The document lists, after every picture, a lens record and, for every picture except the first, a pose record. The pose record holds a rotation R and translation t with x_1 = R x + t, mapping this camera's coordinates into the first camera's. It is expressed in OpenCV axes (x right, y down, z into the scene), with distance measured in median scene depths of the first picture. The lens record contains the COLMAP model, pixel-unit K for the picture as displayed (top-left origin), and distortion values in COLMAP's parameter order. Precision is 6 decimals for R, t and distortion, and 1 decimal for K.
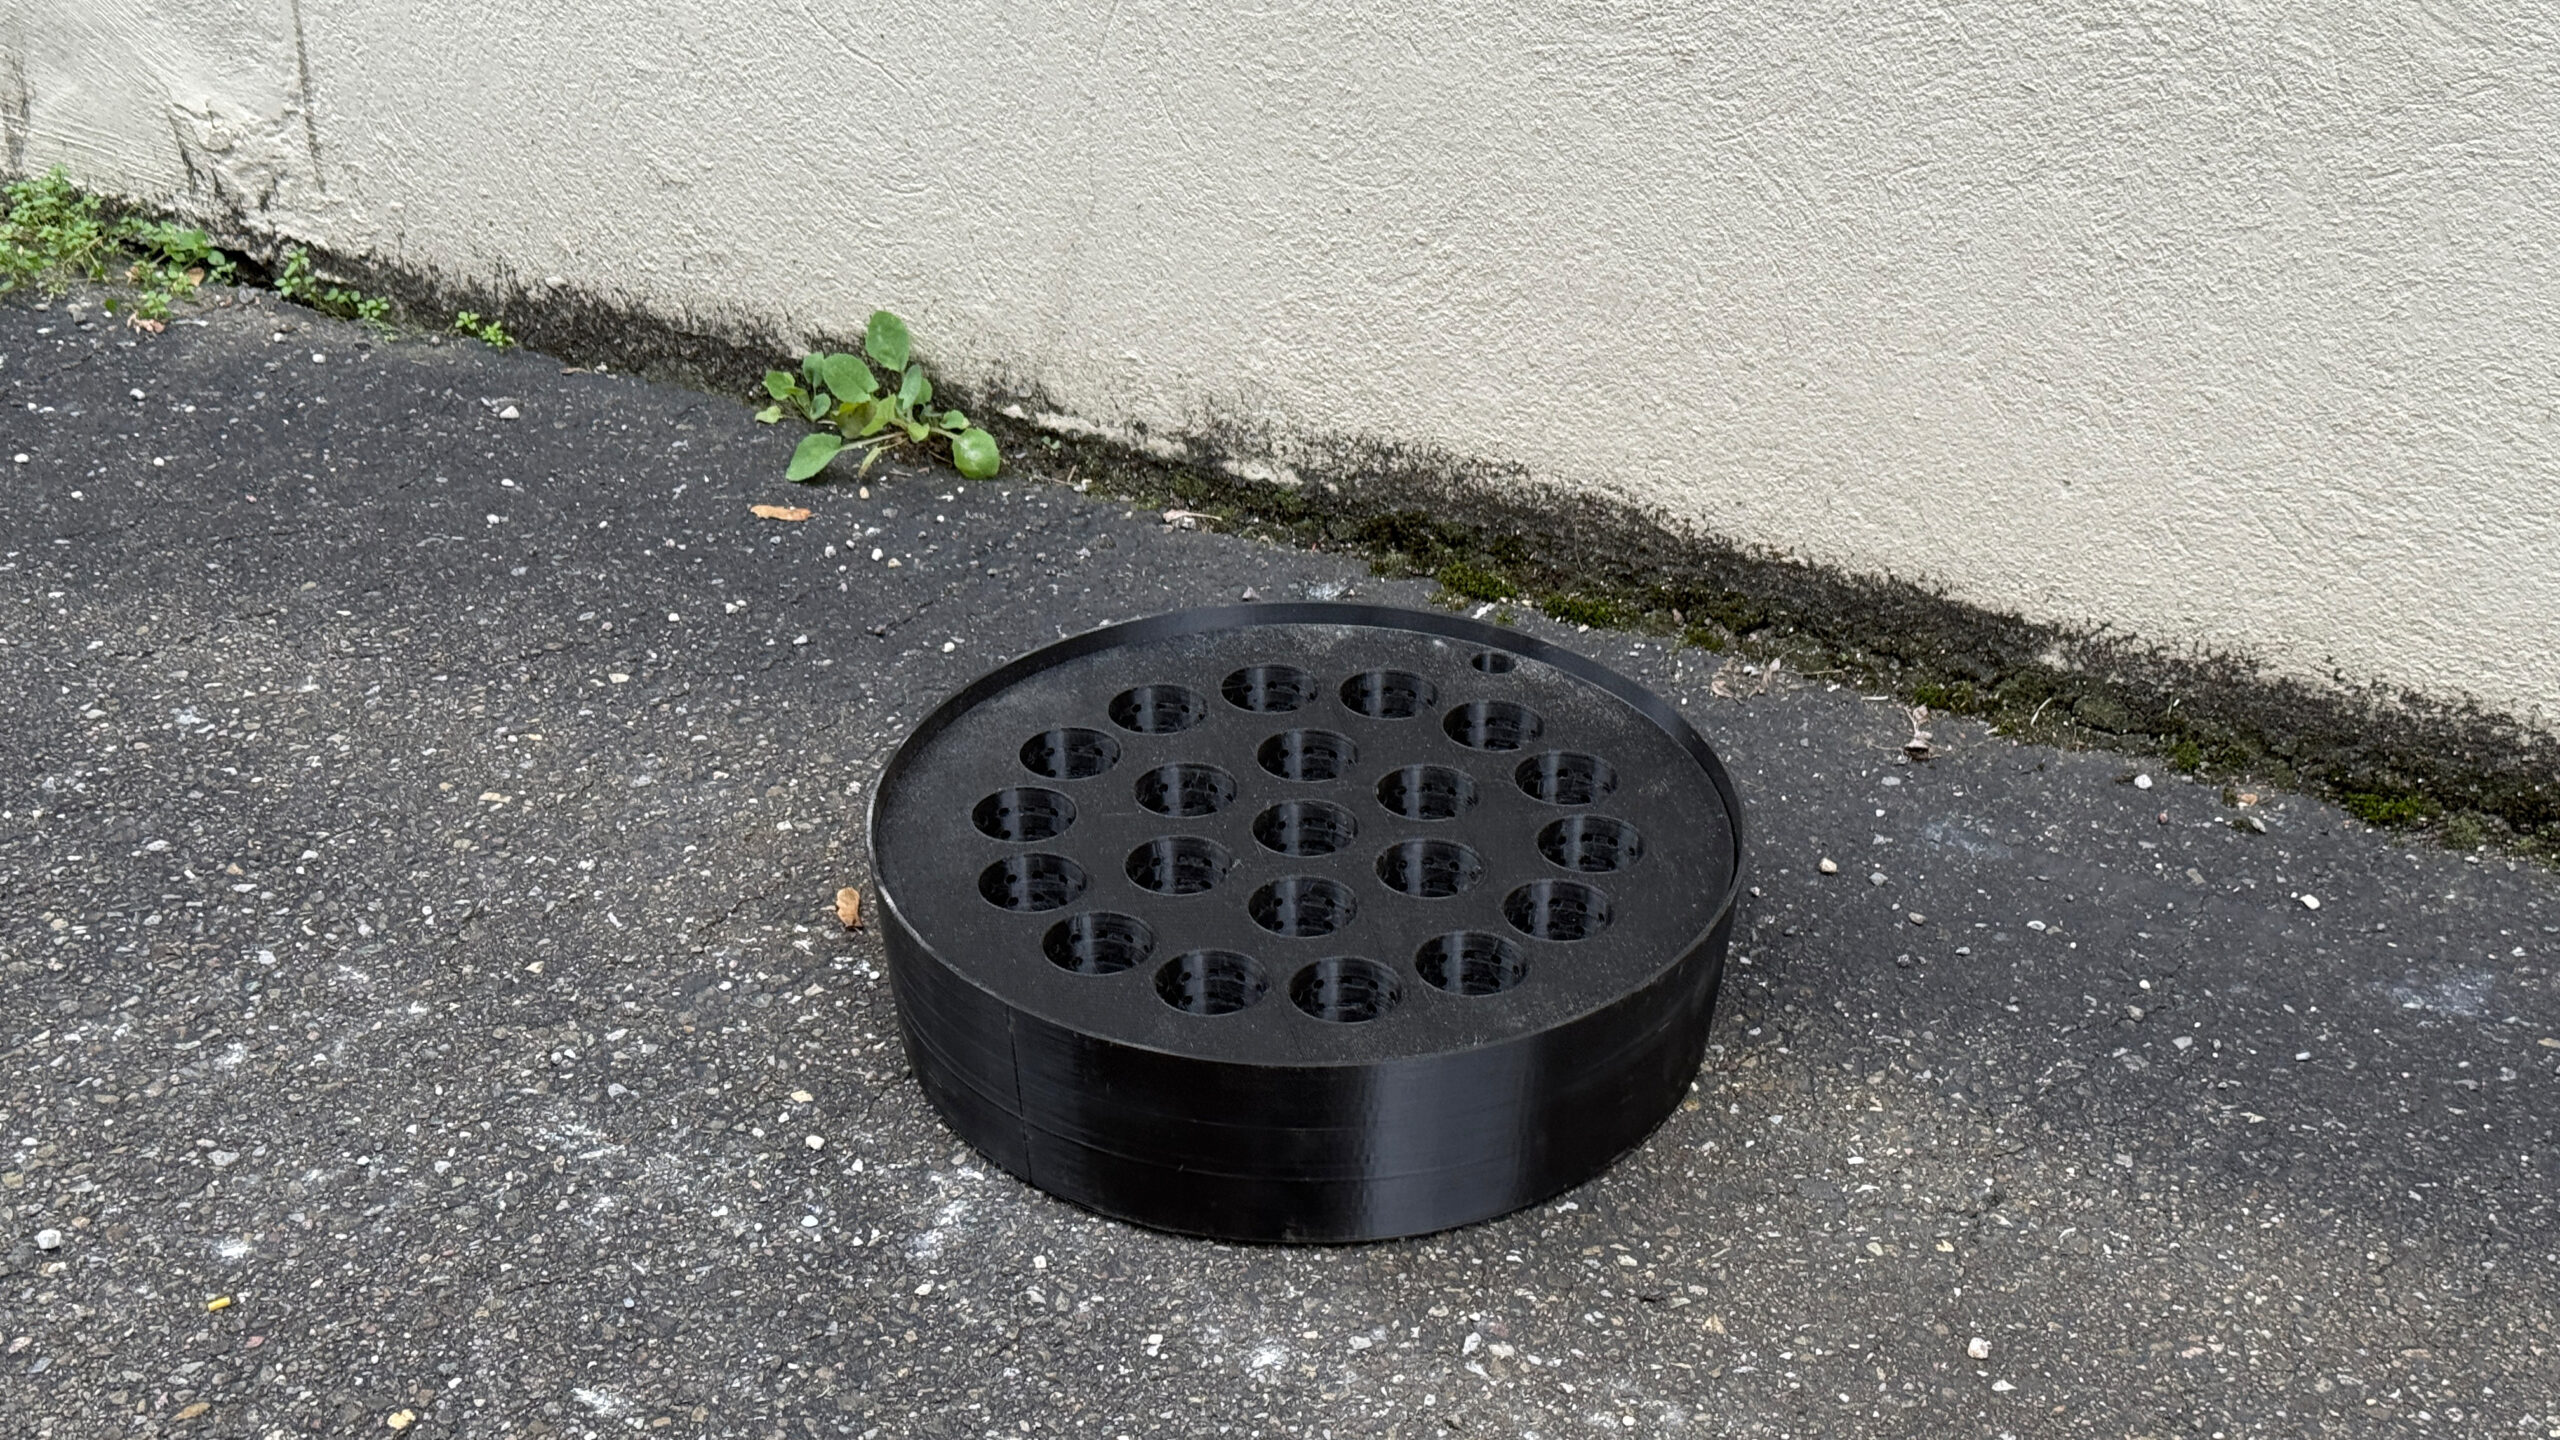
lens RADIAL K [[3825.7, 0, 1306.0], [0, 3825.7, 725.4], [0, 0, 1]] dist [0.201201, -0.372966]
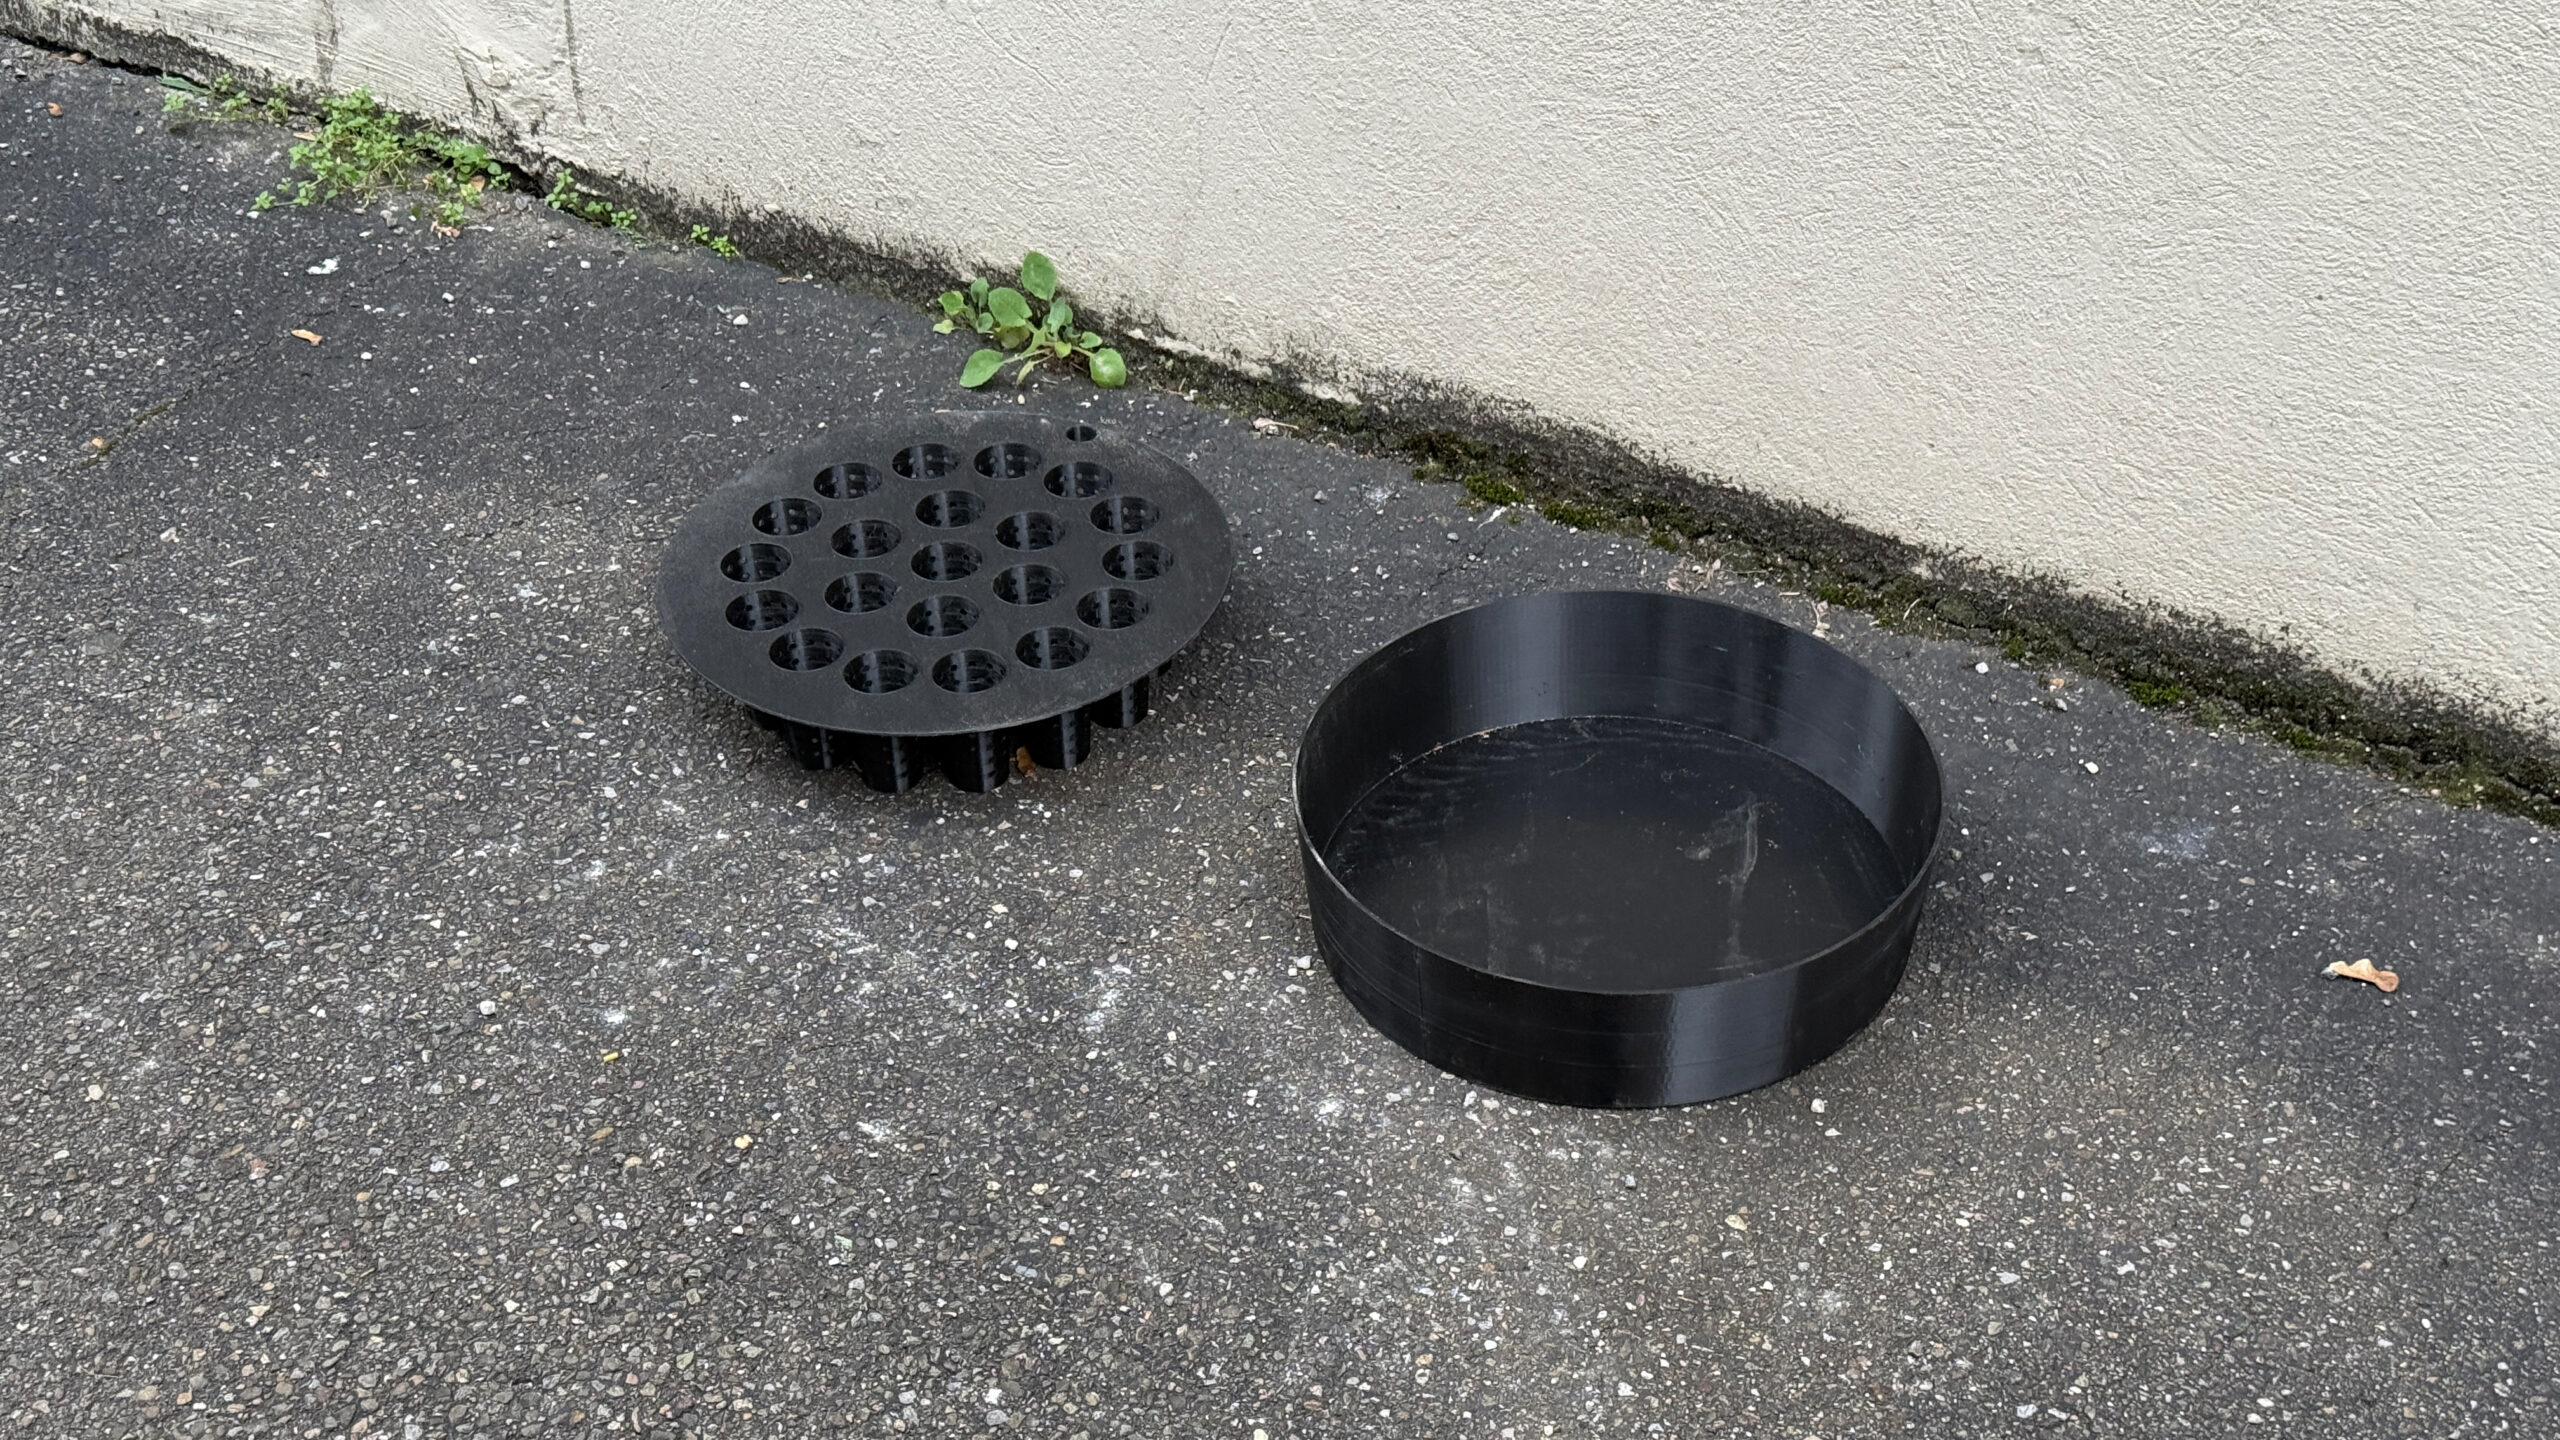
lens RADIAL K [[3833.5, 0, 1313.1], [0, 3833.5, 719.5], [0, 0, 1]] dist [0.215348, -0.570258]
pose [[0.999861, 0.010857, -0.012691, 0.000531], [-0.009397, 0.993890, 0.109972, -0.116413], [0.013808, -0.109838, 0.993854, -0.353643]]
